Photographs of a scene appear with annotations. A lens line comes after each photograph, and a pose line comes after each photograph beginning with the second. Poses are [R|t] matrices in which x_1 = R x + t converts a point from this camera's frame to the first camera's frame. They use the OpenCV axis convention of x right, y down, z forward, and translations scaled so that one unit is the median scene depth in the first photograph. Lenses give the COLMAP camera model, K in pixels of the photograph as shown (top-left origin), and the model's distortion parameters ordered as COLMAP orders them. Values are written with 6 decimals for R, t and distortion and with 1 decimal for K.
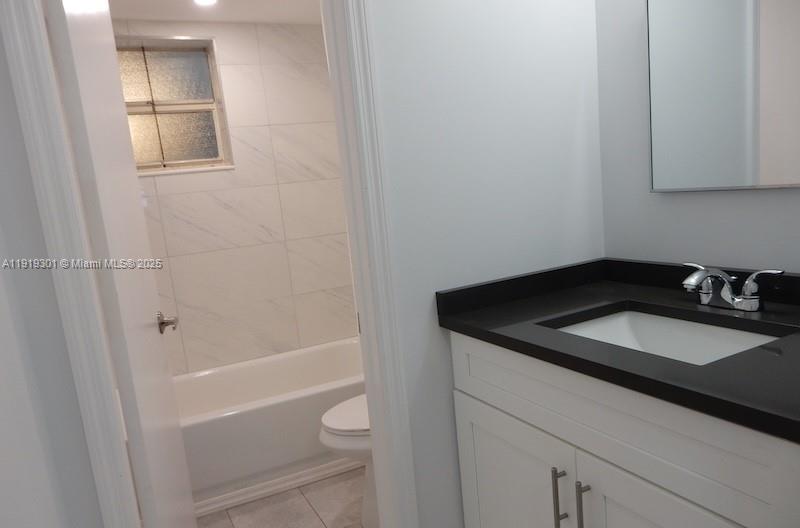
lens RADIAL K [[577.8, 0, 399.4], [0, 577.8, 303.1], [0, 0, 1]] dist [-0.032862, 0.001023]
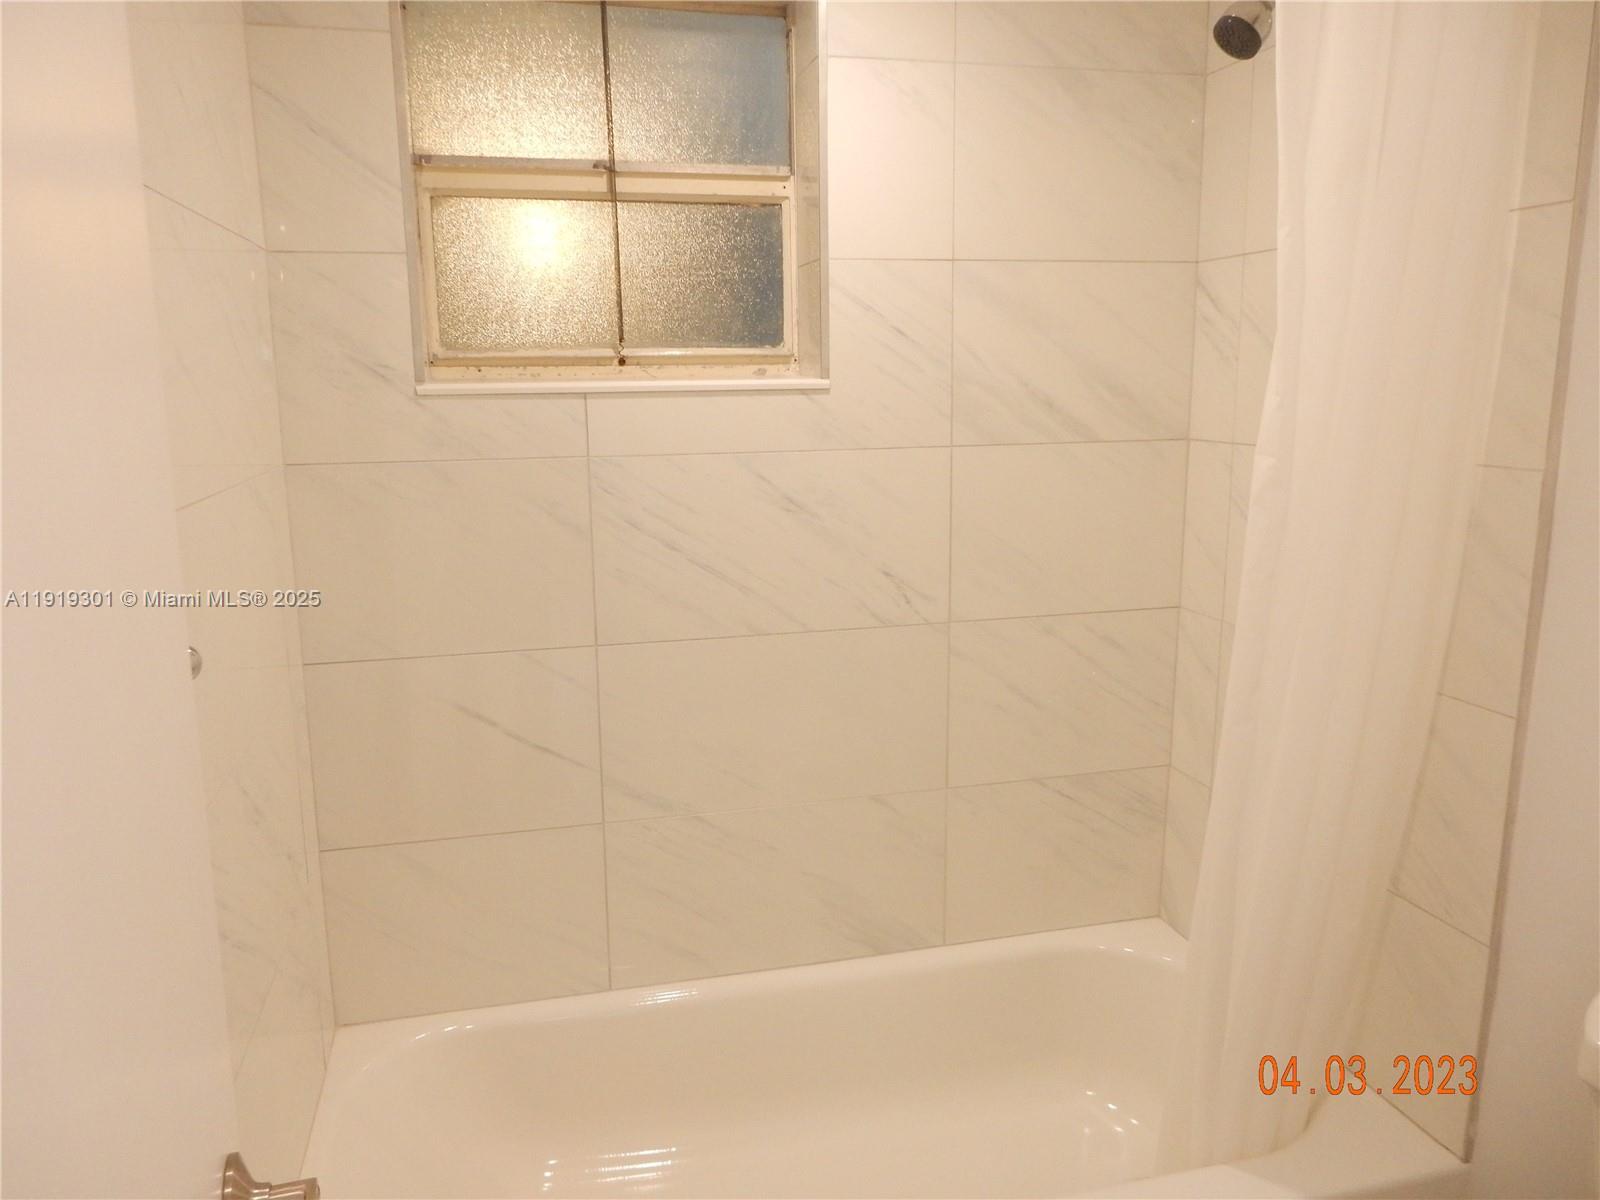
lens RADIAL K [[1164.4, 0, 800.0], [0, 1164.4, 600.0], [0, 0, 1]] dist [-0.011665, 0.002124]
pose [[0.968886, 0.130217, -0.210483, -0.150686], [-0.130400, 0.991375, 0.013070, -0.123987], [0.210369, 0.014784, 0.977510, 0.367527]]
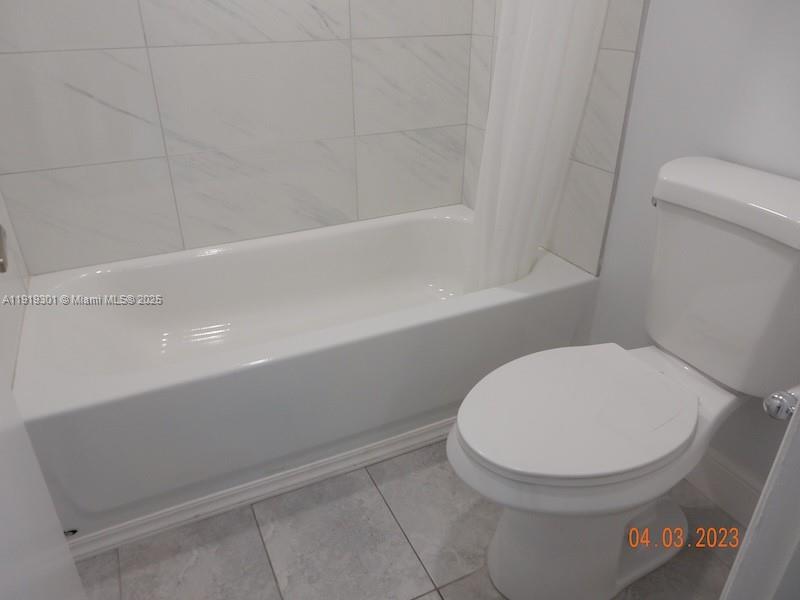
lens RADIAL K [[582.2, 0, 400.0], [0, 582.2, 300.0], [0, 0, 1]] dist [-0.011665, 0.002124]
pose [[0.995391, 0.093138, 0.022856, -0.143840], [-0.095796, 0.954483, 0.282463, -0.028080], [0.004493, -0.283351, 0.959006, 0.380021]]
